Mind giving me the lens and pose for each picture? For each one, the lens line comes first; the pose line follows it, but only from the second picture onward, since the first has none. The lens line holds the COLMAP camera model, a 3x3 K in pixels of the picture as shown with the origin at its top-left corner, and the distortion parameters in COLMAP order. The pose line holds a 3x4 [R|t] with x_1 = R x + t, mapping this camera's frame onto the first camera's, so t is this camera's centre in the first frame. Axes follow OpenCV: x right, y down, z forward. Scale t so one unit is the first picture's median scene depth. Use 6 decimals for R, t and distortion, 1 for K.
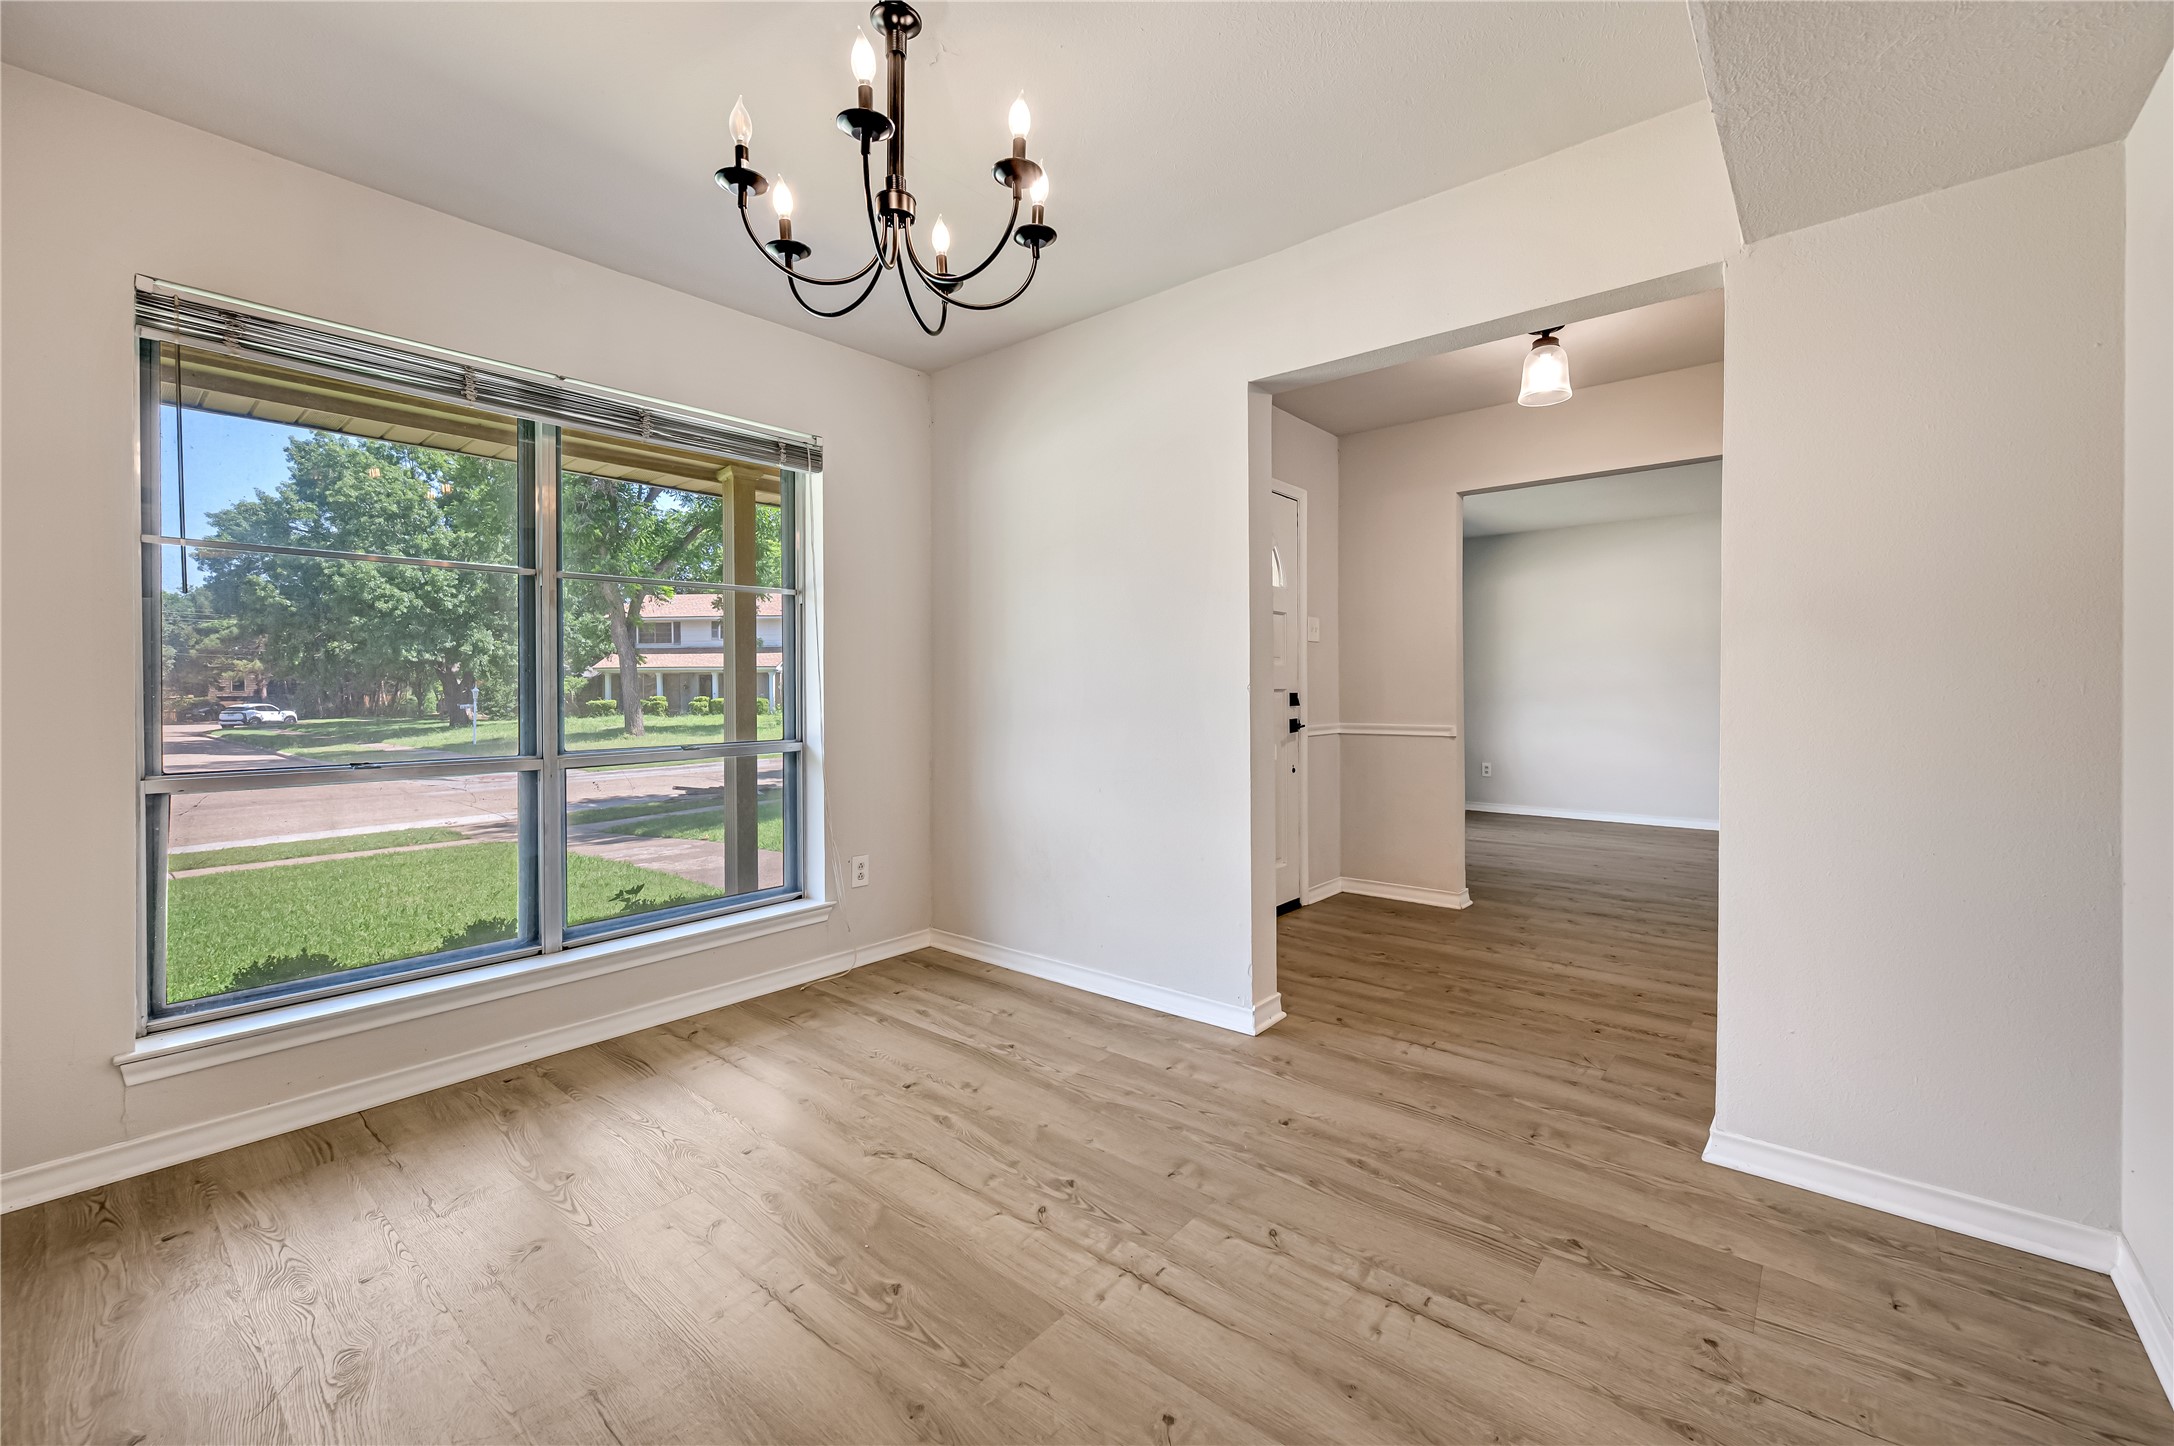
lens RADIAL K [[902.1, 0, 1078.6], [0, 902.1, 696.5], [0, 0, 1]] dist [-0.023022, -0.000005]
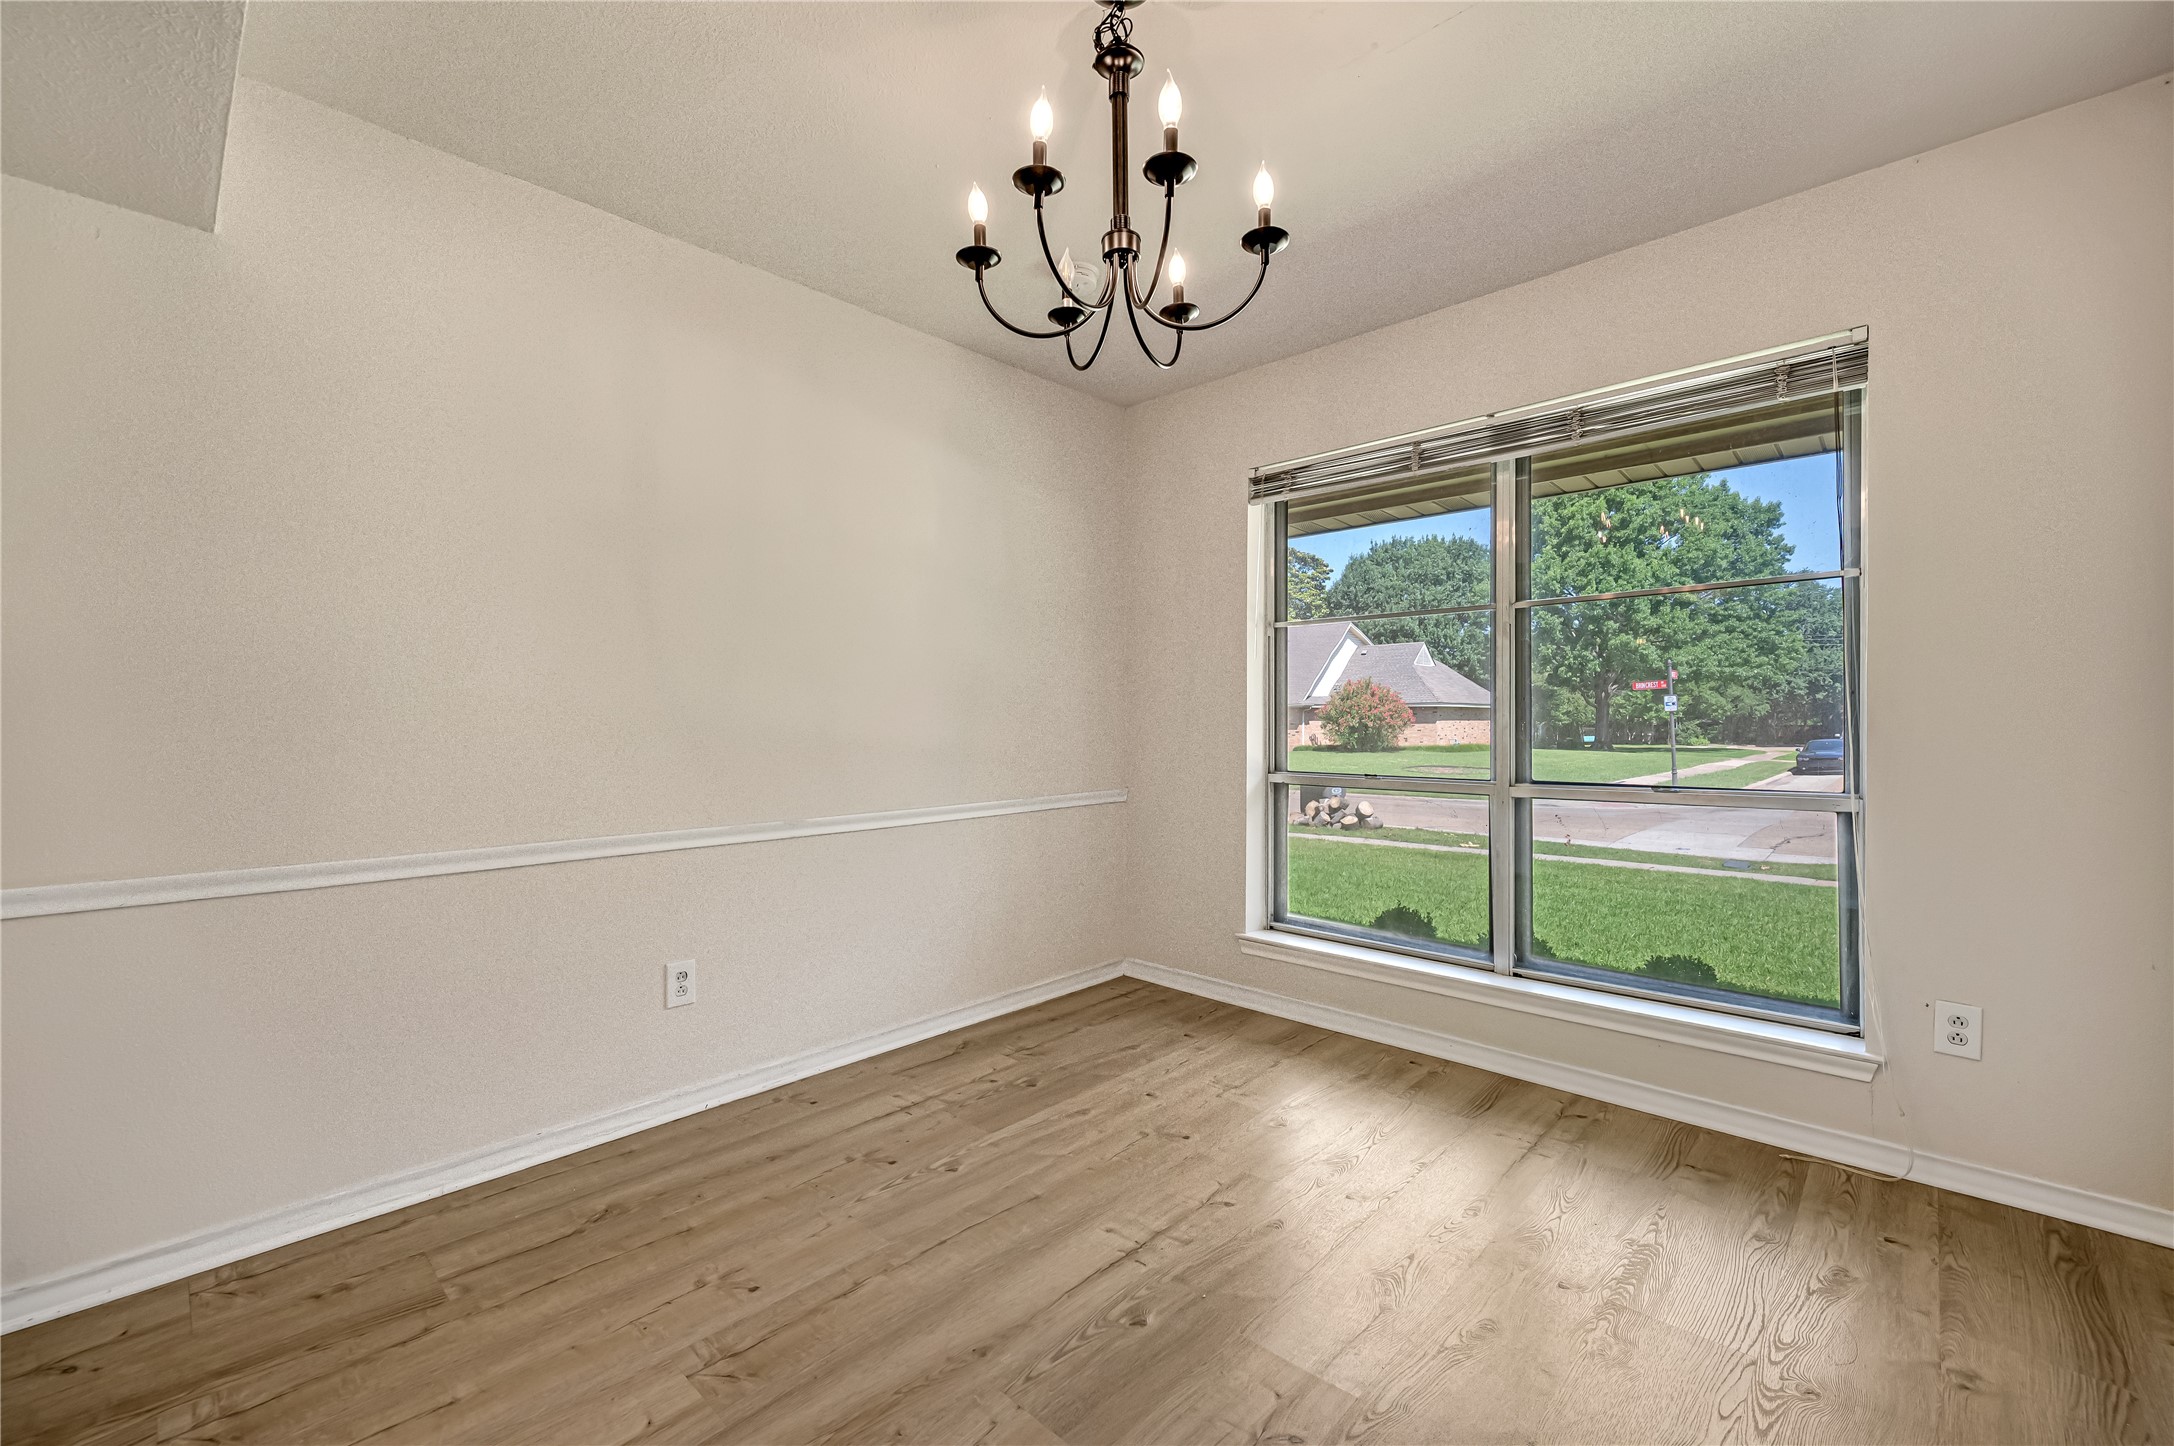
lens RADIAL K [[886.5, 0, 1086.1], [0, 886.5, 716.7], [0, 0, 1]] dist [0.006358, -0.000115]
pose [[-0.065555, 0.001806, -0.997847, 0.456188], [-0.005551, 0.999982, 0.002175, -0.008923], [0.997834, 0.005681, -0.065543, 0.578002]]
